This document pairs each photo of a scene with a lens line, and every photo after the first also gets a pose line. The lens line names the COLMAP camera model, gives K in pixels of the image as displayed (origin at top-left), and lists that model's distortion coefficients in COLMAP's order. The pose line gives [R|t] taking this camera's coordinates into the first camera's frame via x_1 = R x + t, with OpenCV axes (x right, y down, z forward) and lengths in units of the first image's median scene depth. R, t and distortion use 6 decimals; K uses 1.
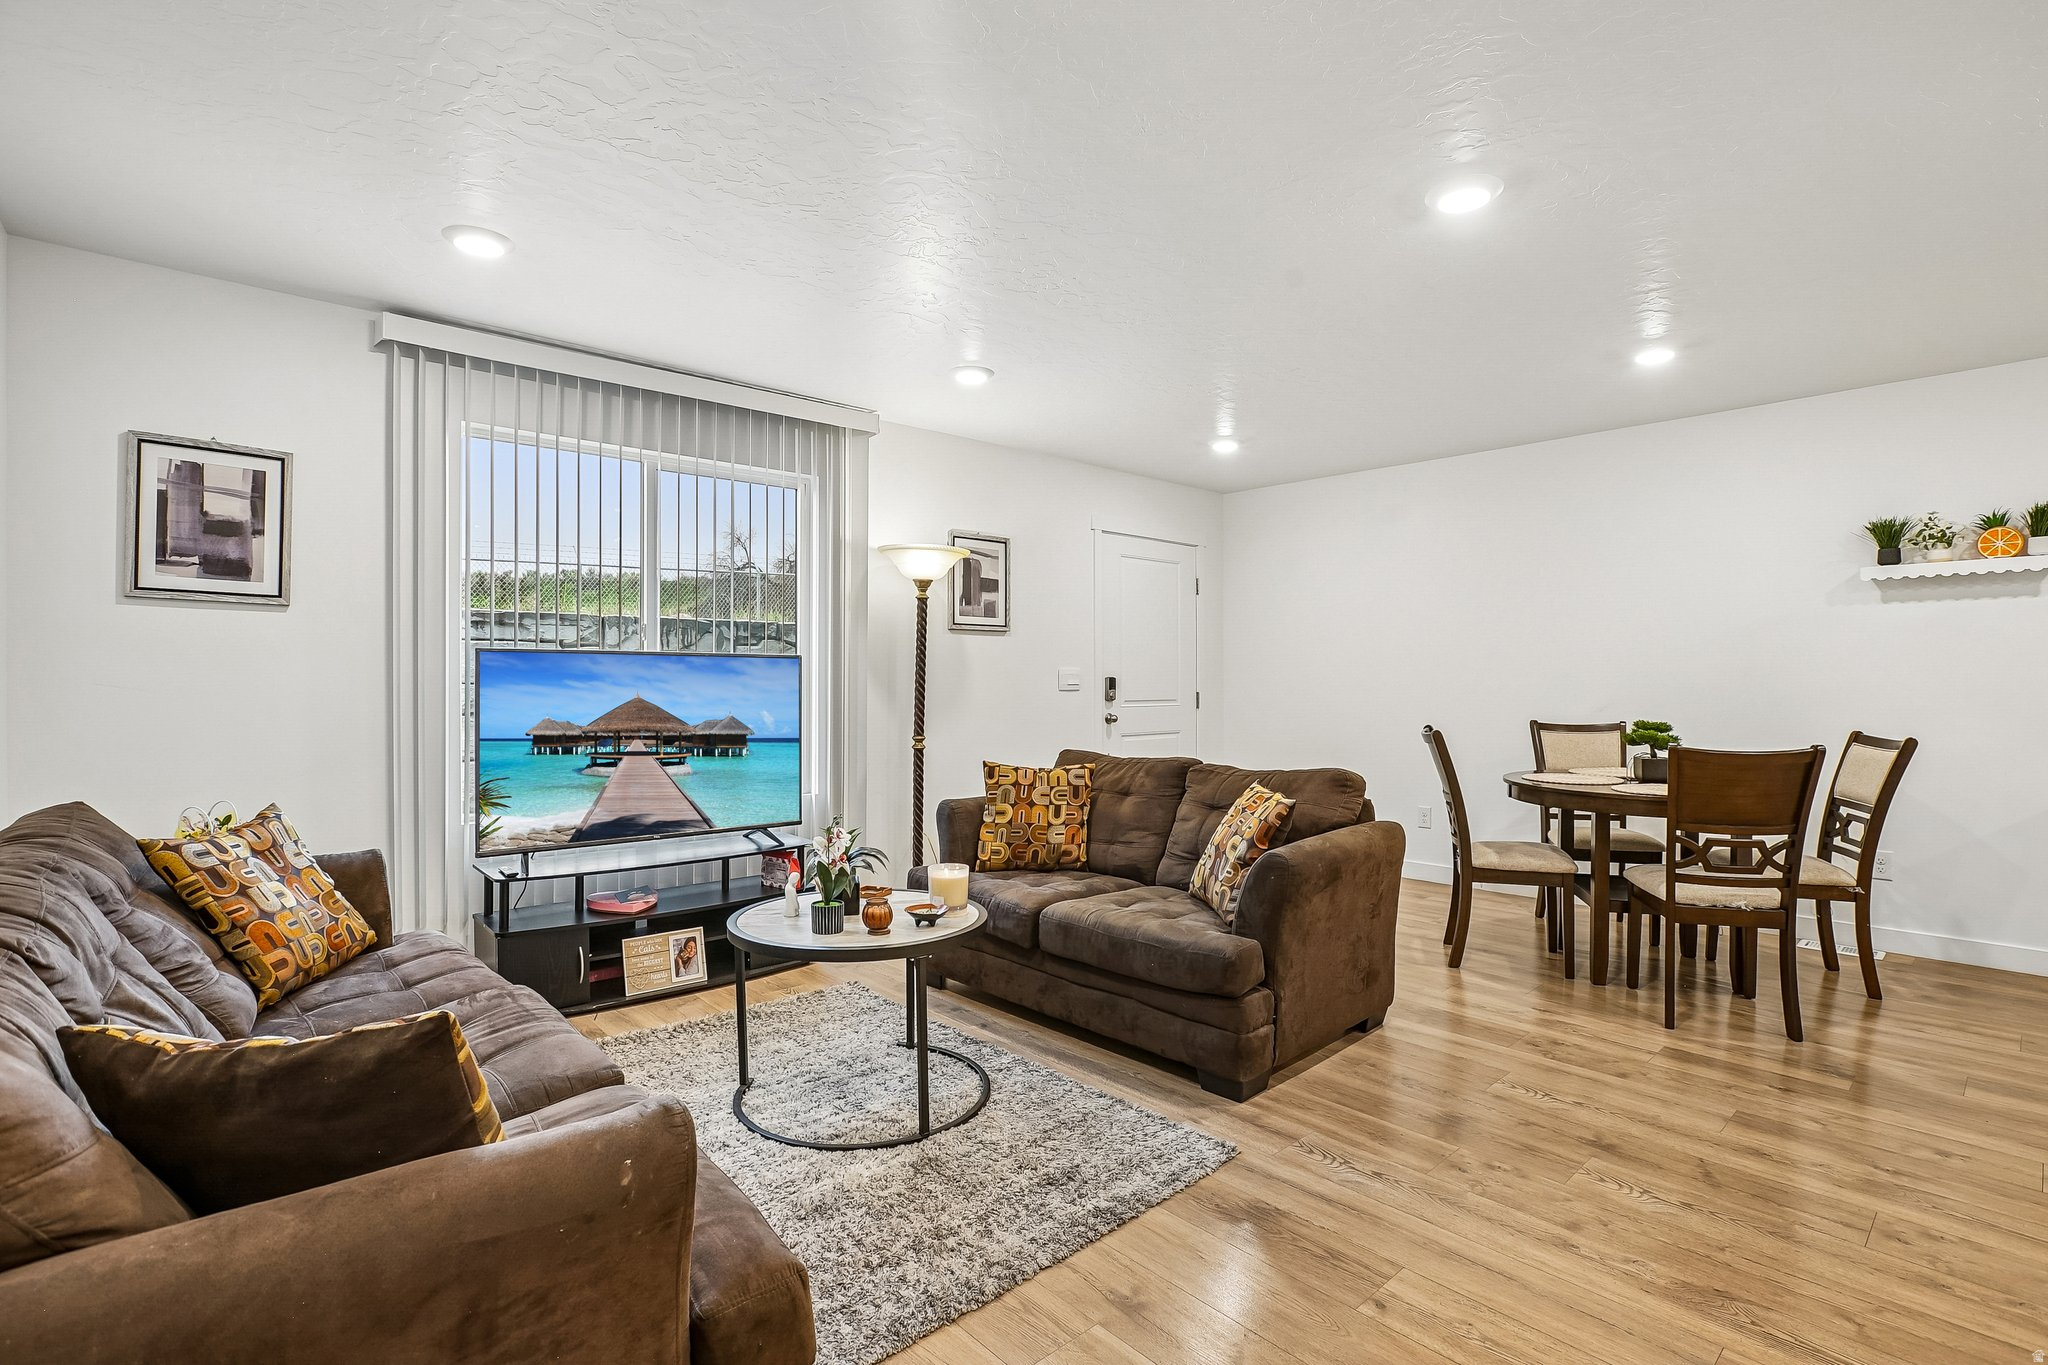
lens RADIAL K [[959.4, 0, 1040.8], [0, 959.4, 686.5], [0, 0, 1]] dist [-0.054777, 0.019870]
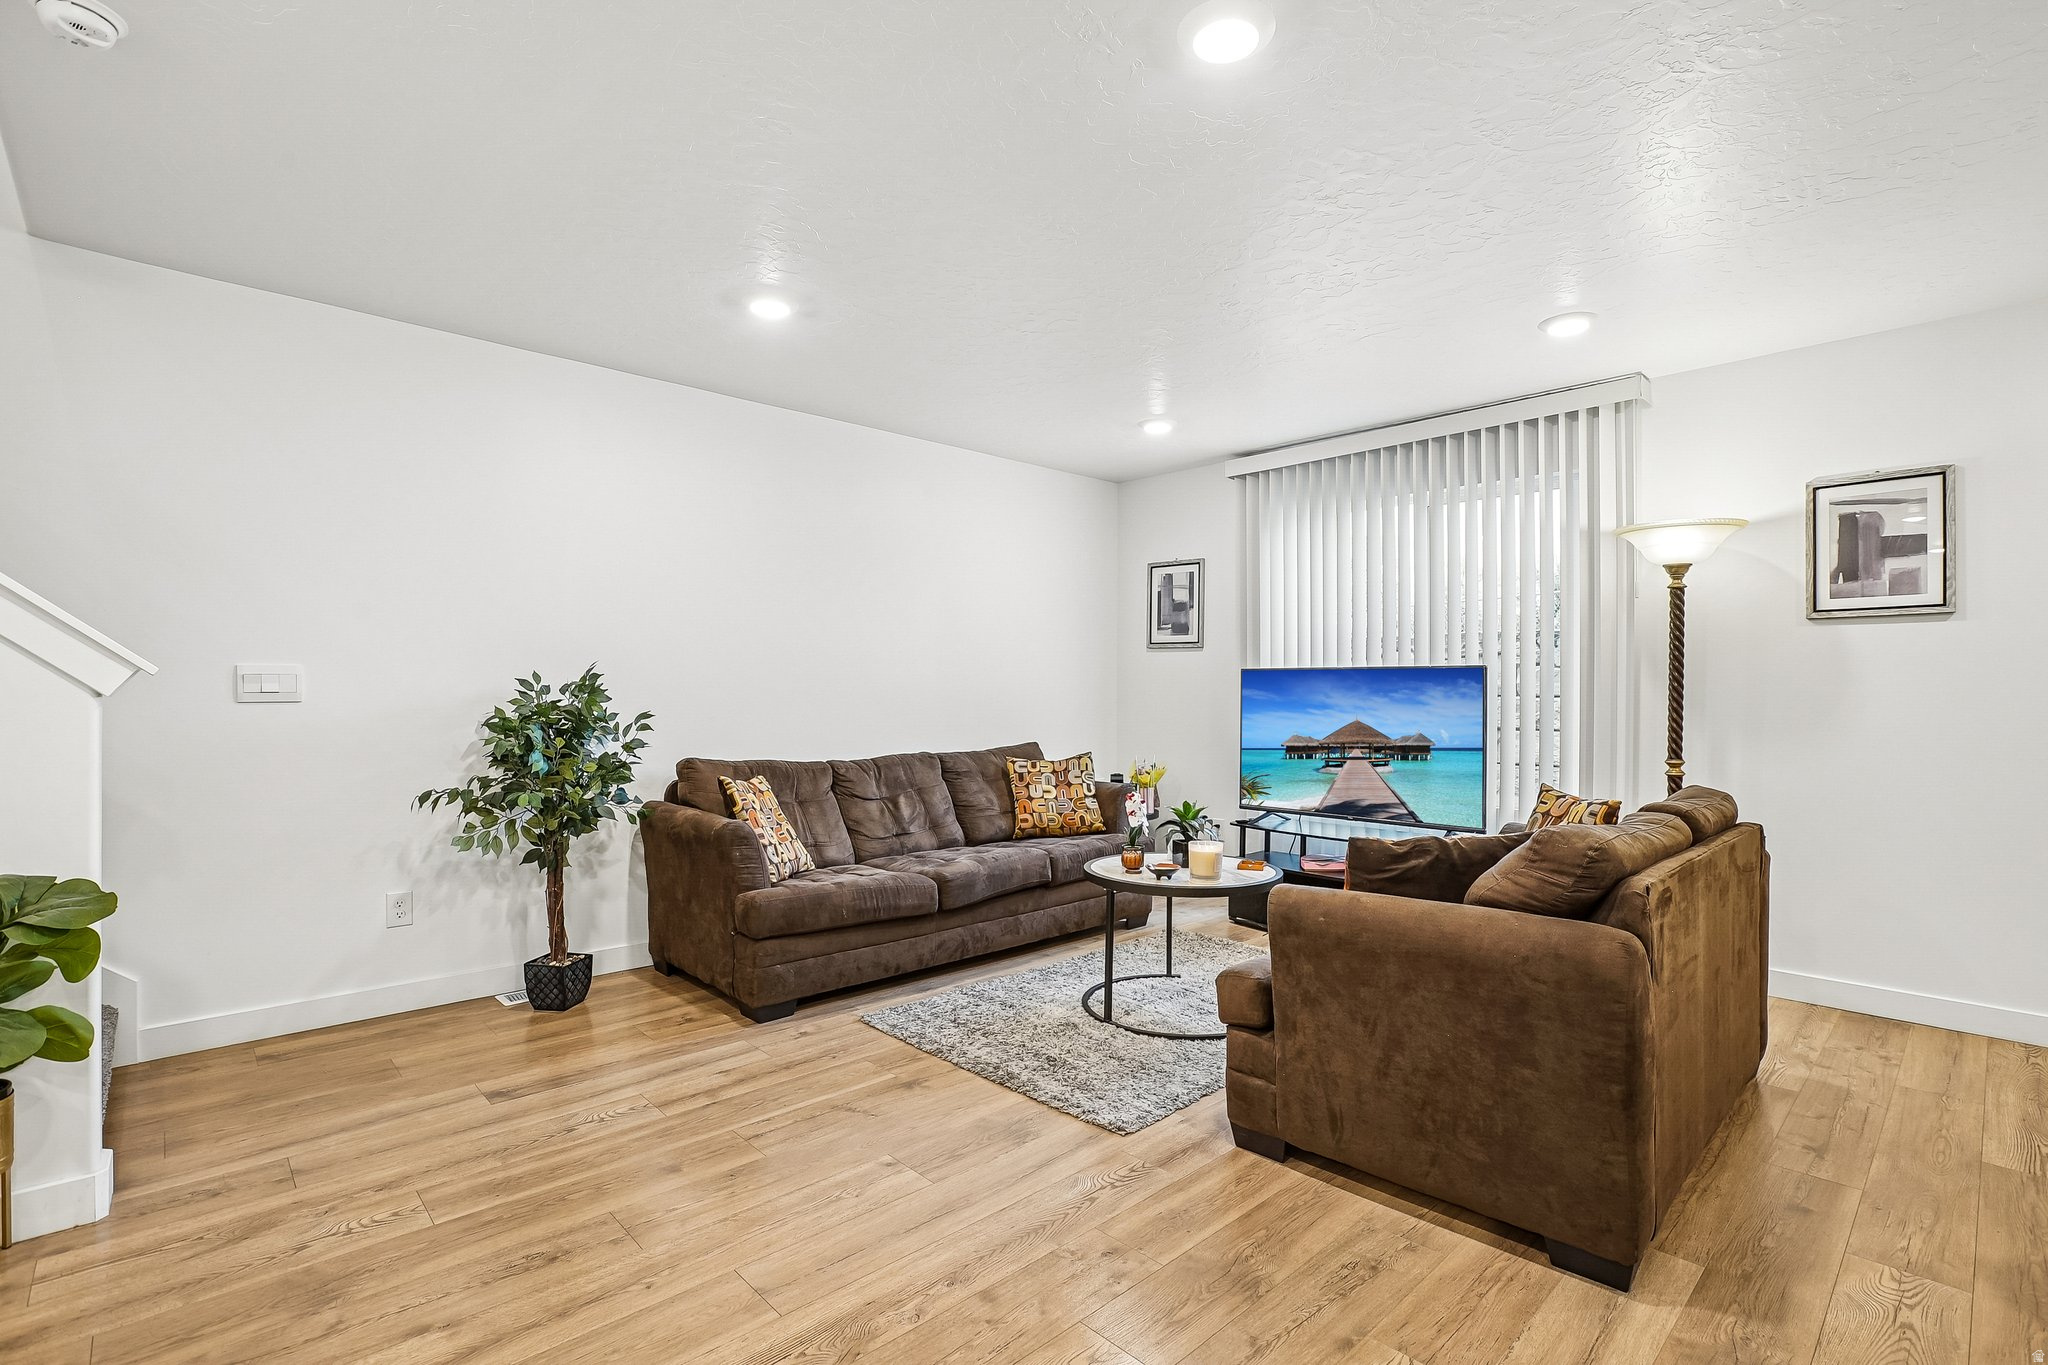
lens RADIAL K [[951.7, 0, 1037.0], [0, 951.7, 695.2], [0, 0, 1]] dist [-0.051203, 0.019108]
pose [[0.020227, -0.000336, -0.999795, 0.902527], [-0.011577, 0.999933, -0.000570, 0.005965], [0.999728, 0.011587, 0.020222, 0.635319]]
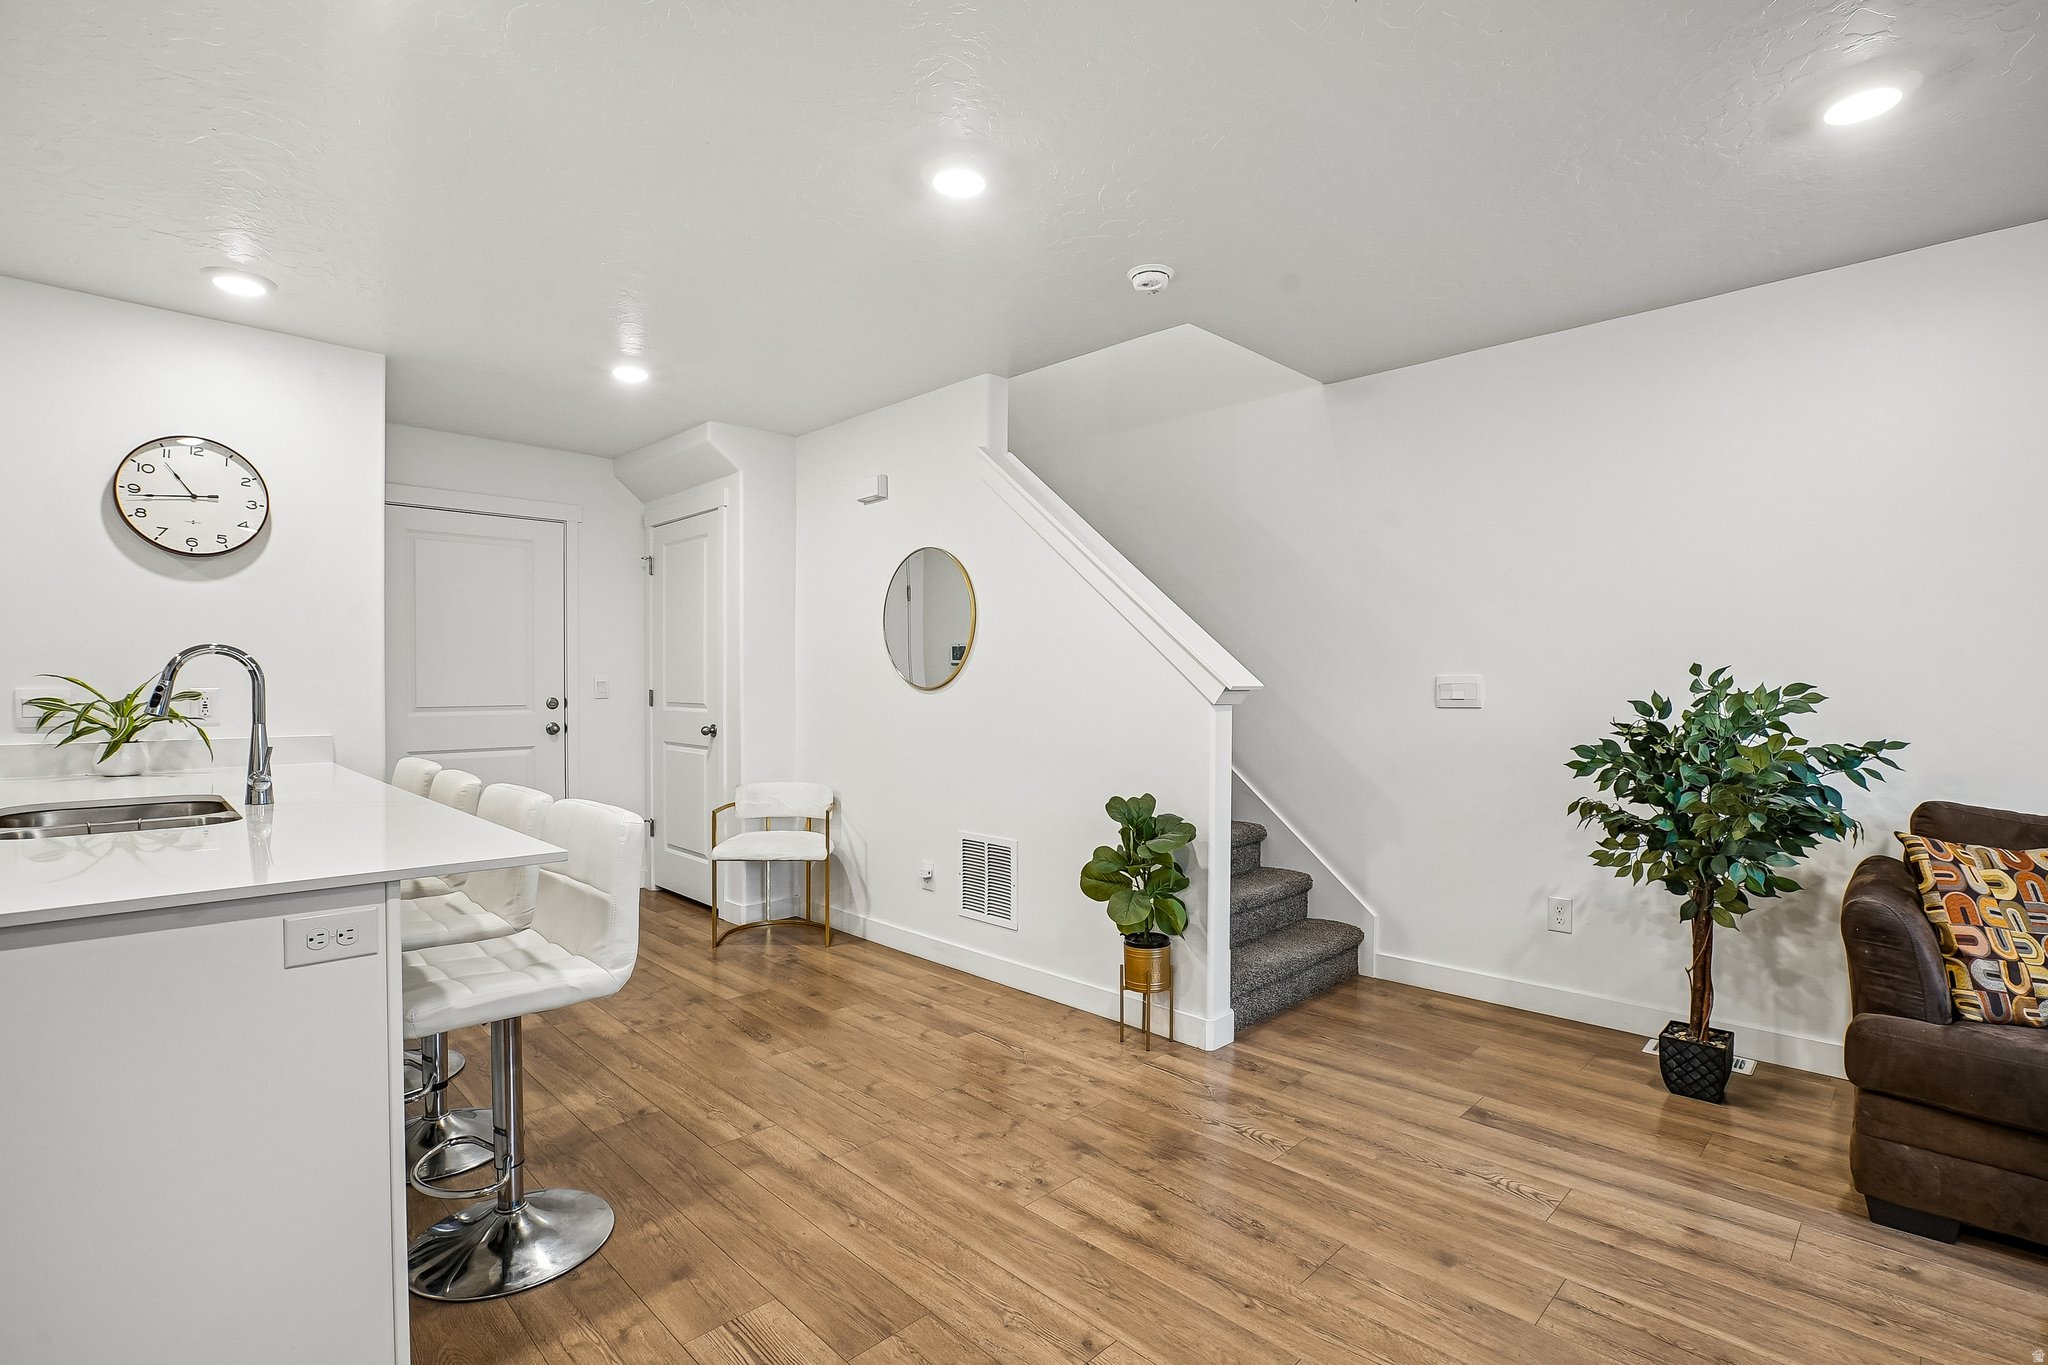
lens RADIAL K [[951.7, 0, 1037.0], [0, 951.7, 695.2], [0, 0, 1]] dist [-0.051203, 0.019108]
pose [[-0.998977, -0.001301, -0.045204, 0.494903], [-0.002131, 0.999830, 0.018321, -0.012762], [0.045172, 0.018398, -0.998810, 0.961870]]
